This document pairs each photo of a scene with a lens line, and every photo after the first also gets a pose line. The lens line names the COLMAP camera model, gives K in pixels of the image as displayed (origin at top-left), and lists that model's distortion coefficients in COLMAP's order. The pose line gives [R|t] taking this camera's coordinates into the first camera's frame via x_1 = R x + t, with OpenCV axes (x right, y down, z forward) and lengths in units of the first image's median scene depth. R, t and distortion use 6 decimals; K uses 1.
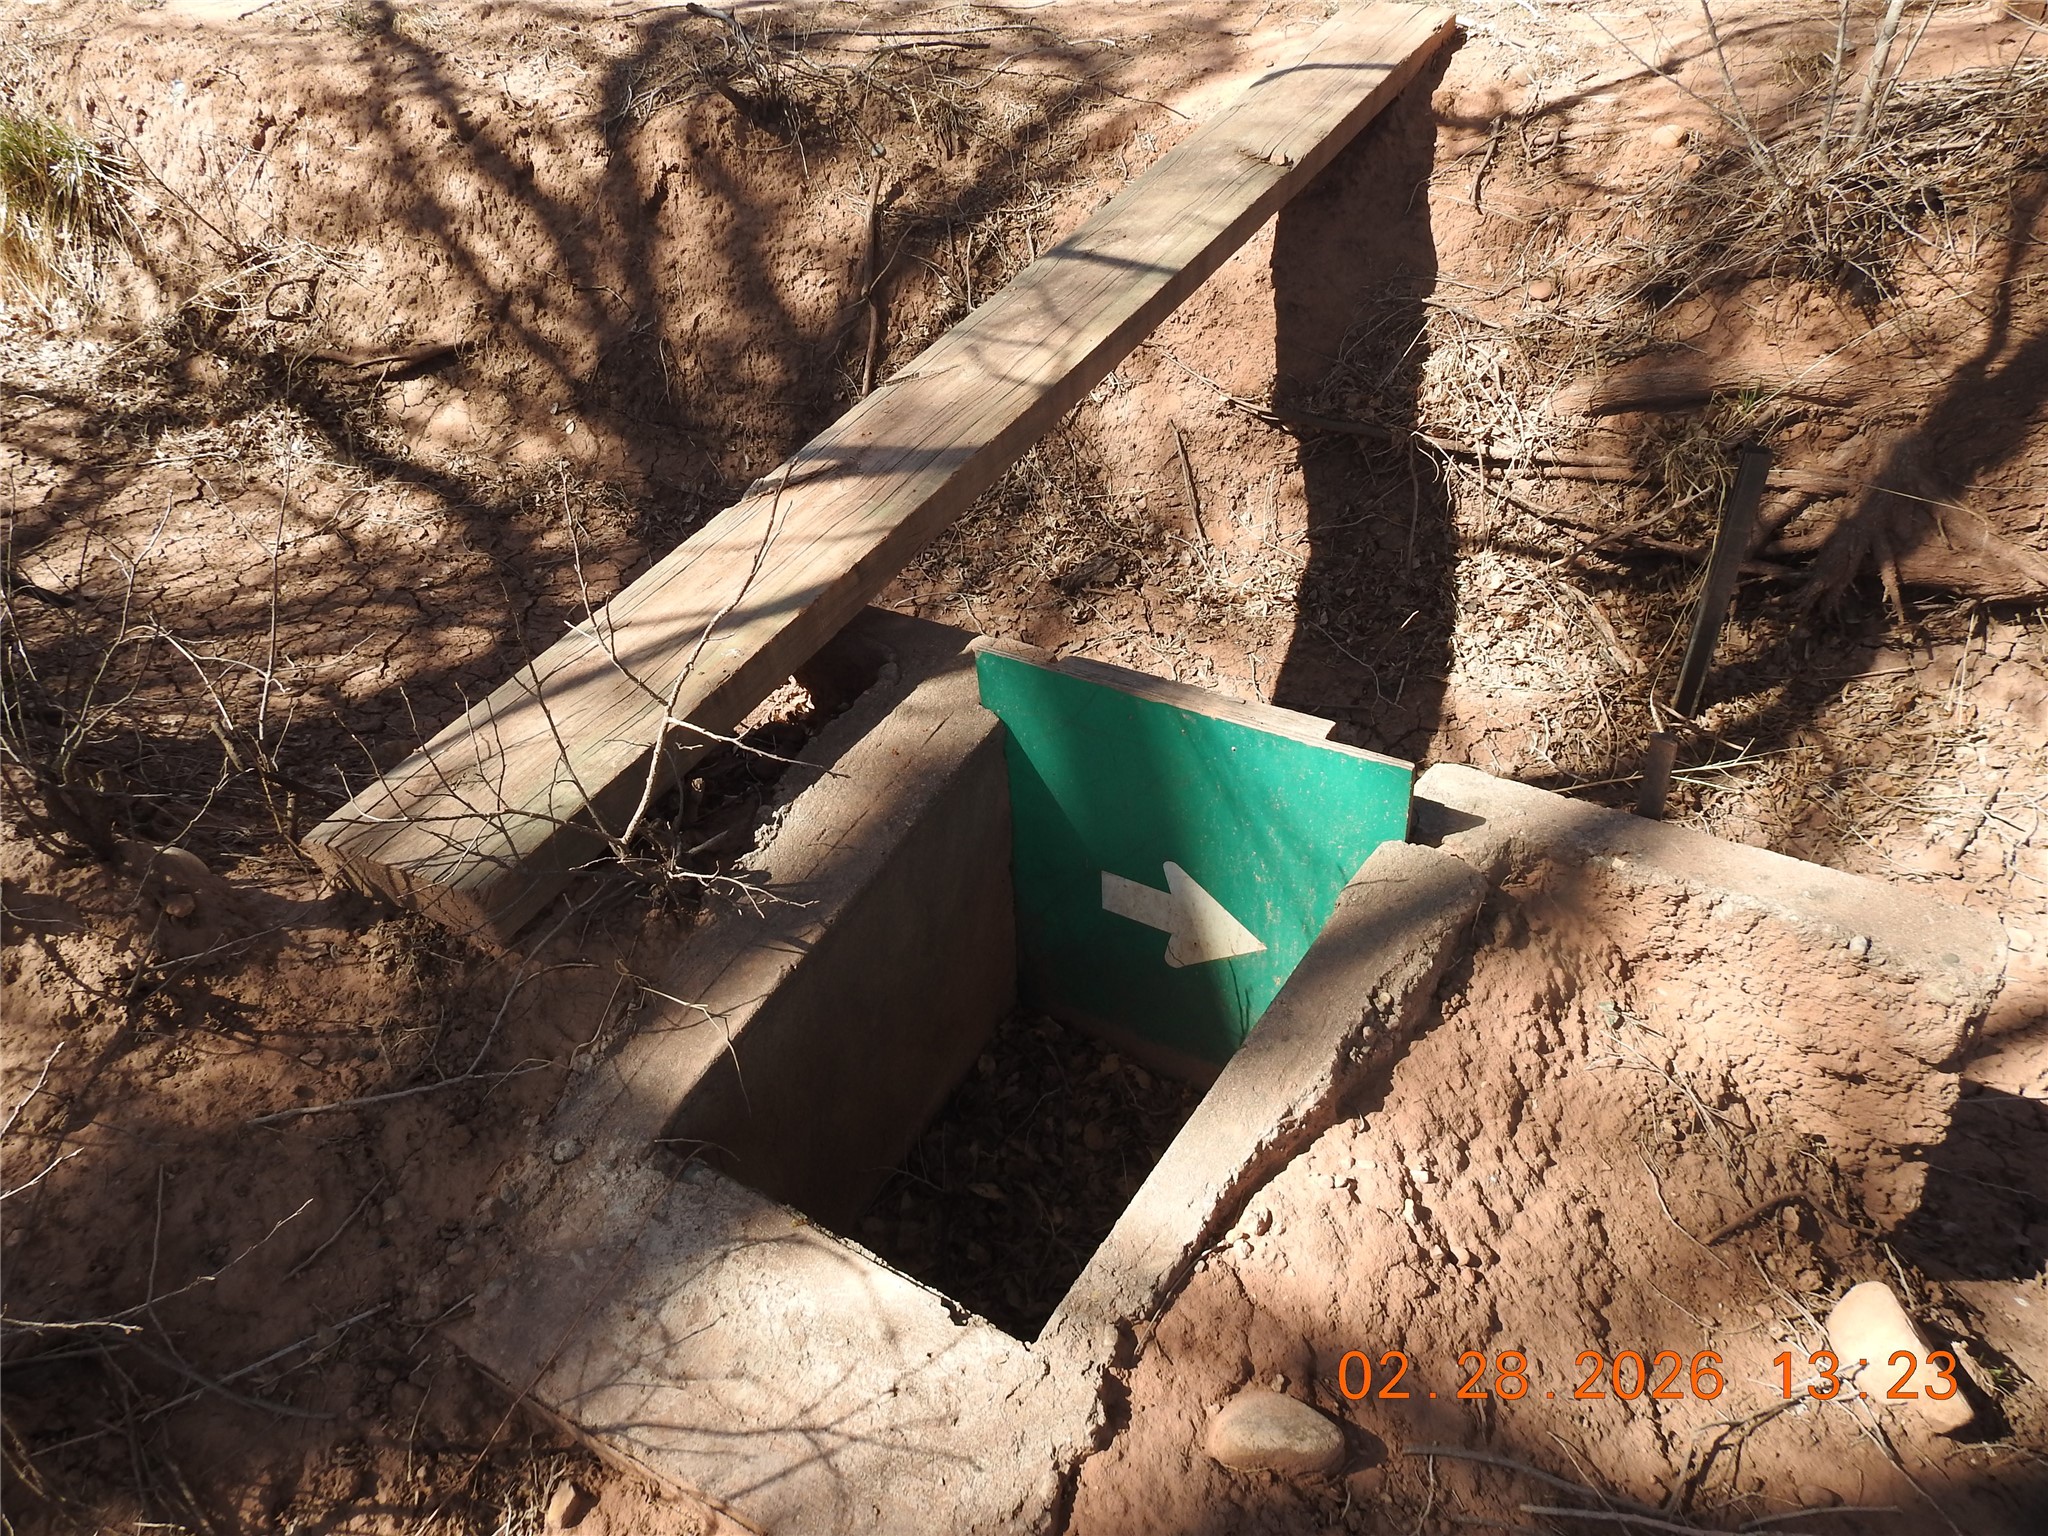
lens RADIAL K [[1476.7, 0, 1024.5], [0, 1476.7, 764.6], [0, 0, 1]] dist [0.017285, -0.009632]
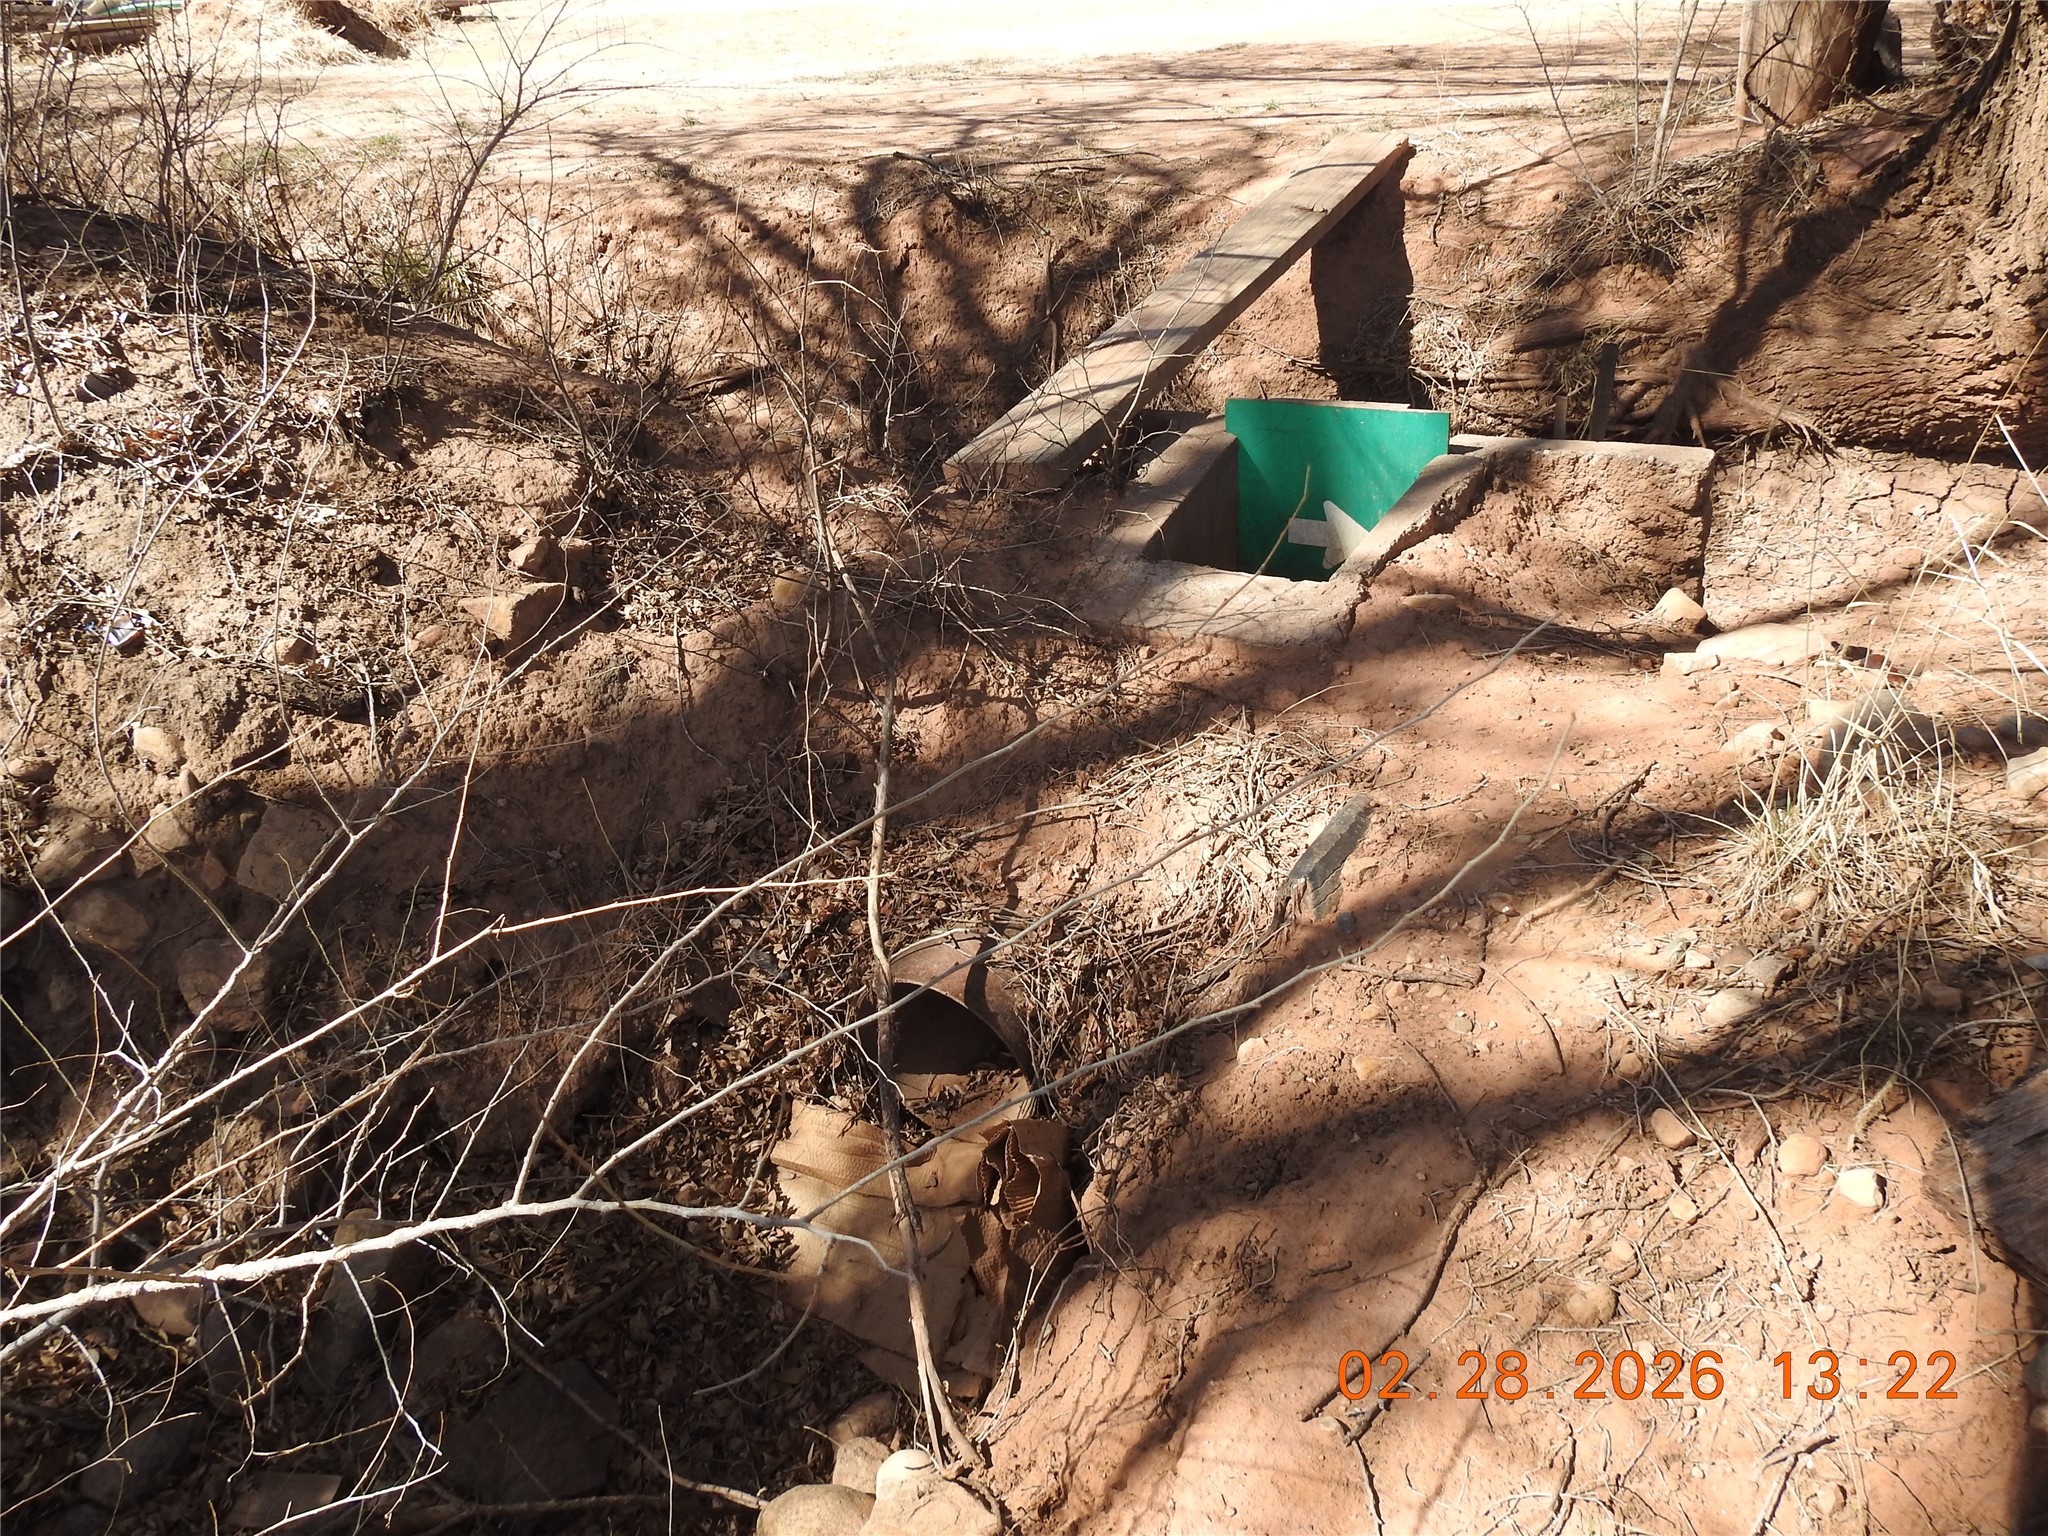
lens RADIAL K [[1476.7, 0, 1024.8], [0, 1476.7, 767.6], [0, 0, 1]] dist [0.017285, -0.009632]
pose [[0.998391, -0.043348, 0.036554, -0.225759], [0.047330, 0.992097, -0.116203, 0.360092], [-0.031228, 0.117746, 0.992553, -0.525790]]
